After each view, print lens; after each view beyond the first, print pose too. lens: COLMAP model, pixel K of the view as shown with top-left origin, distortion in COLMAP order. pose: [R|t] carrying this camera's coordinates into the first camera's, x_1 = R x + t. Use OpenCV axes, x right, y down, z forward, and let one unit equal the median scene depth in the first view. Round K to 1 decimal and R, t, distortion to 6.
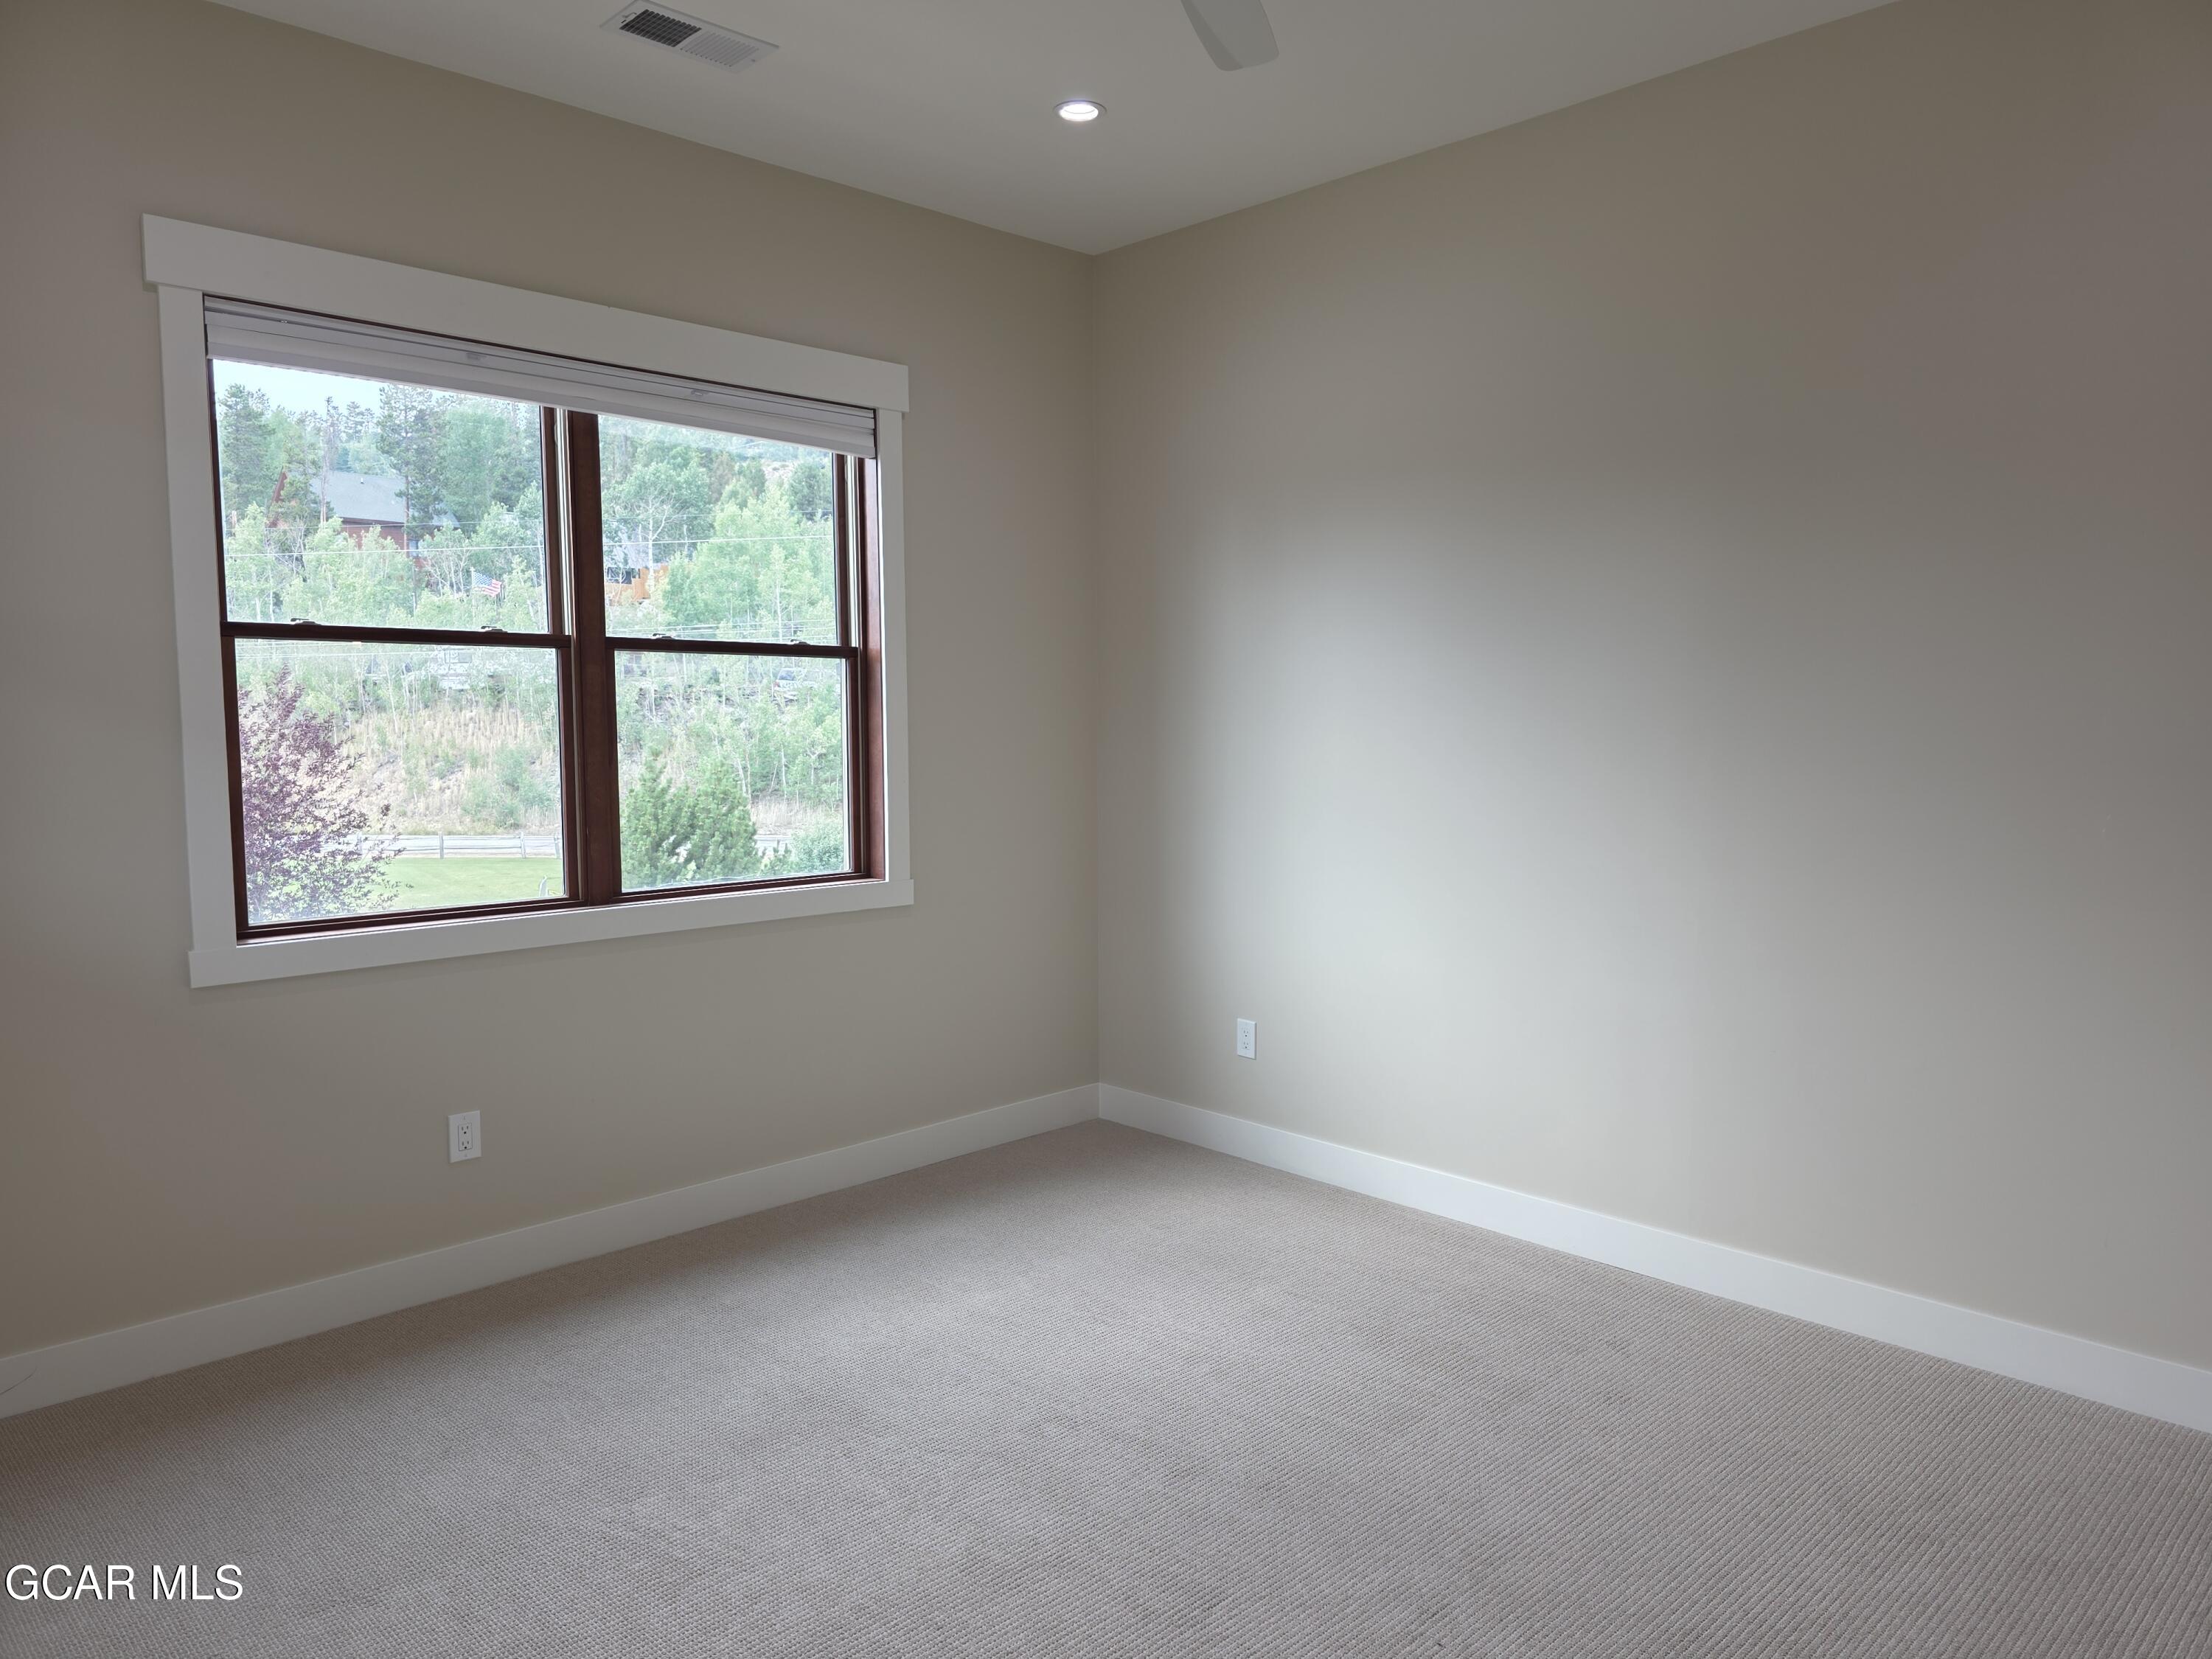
lens RADIAL K [[1483.3, 0, 1106.0], [0, 1483.3, 829.5], [0, 0, 1]] dist [0.069390, -0.072283]
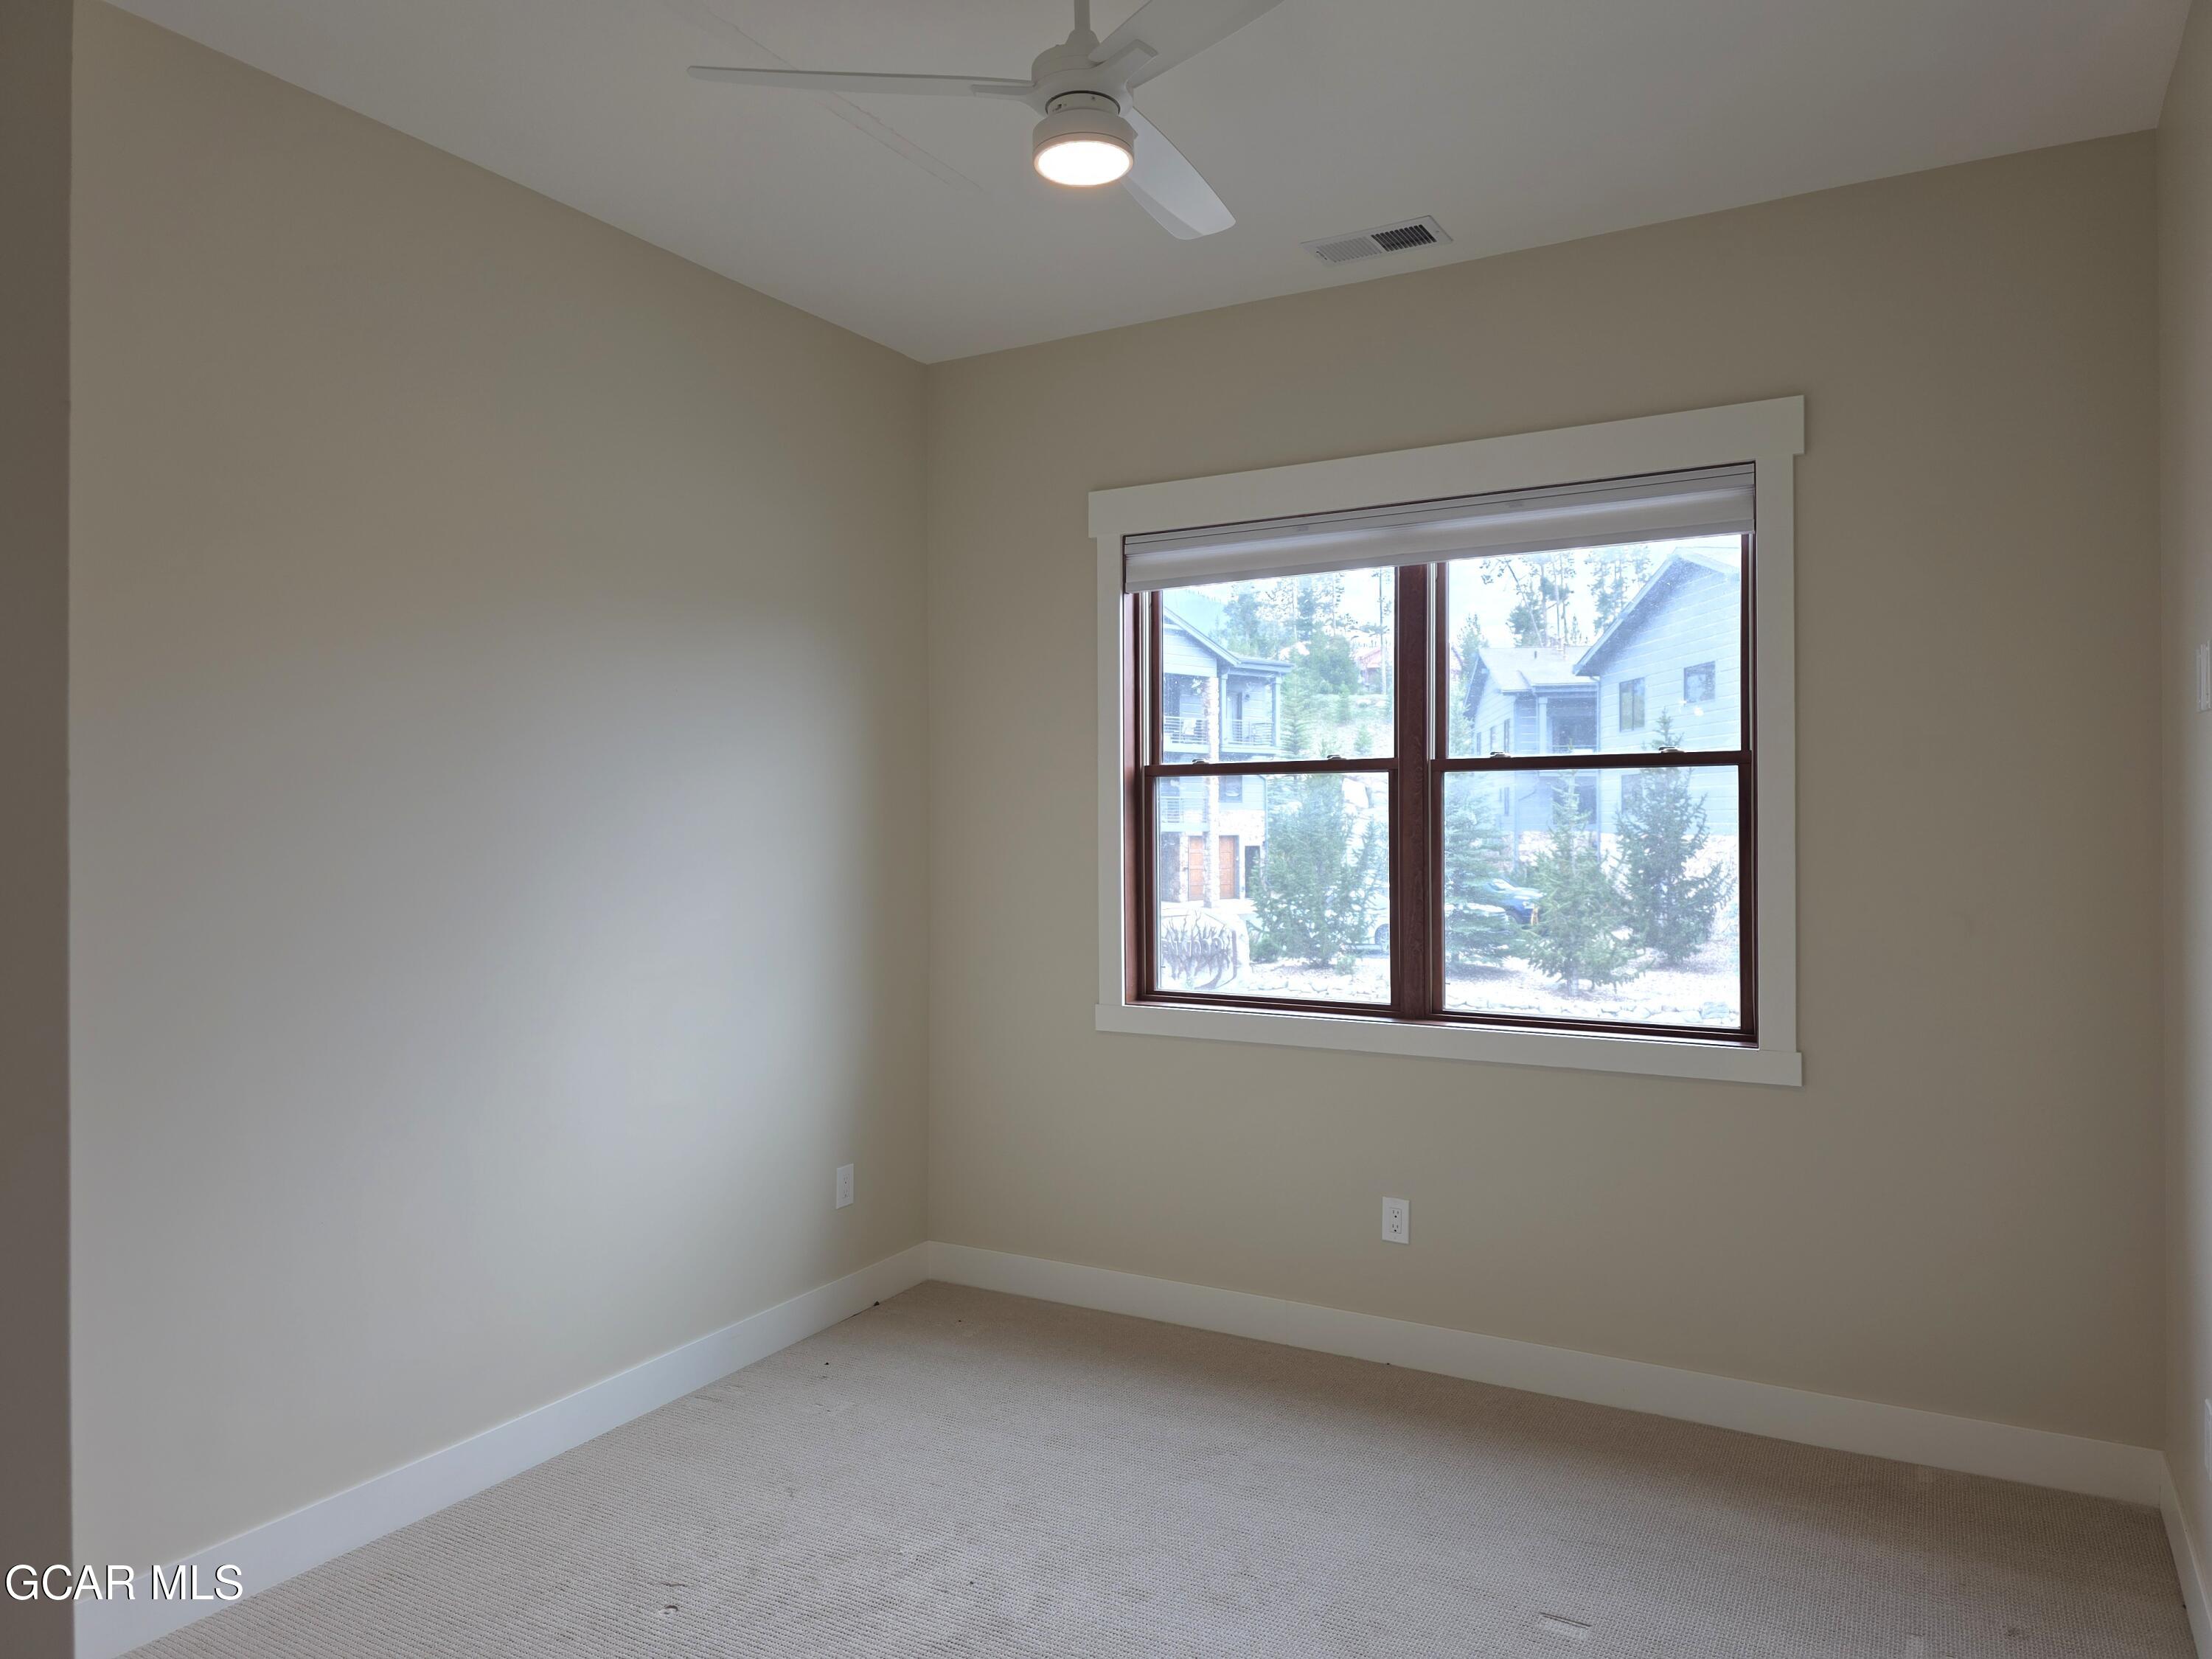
lens RADIAL K [[1388.1, 0, 1109.0], [0, 1388.1, 794.1], [0, 0, 1]] dist [-0.002331, -0.000443]
pose [[0.305088, -0.025810, -0.951974, 0.500993], [-0.077073, 0.995684, -0.051695, -0.037130], [0.949200, 0.089143, 0.301783, 0.494338]]
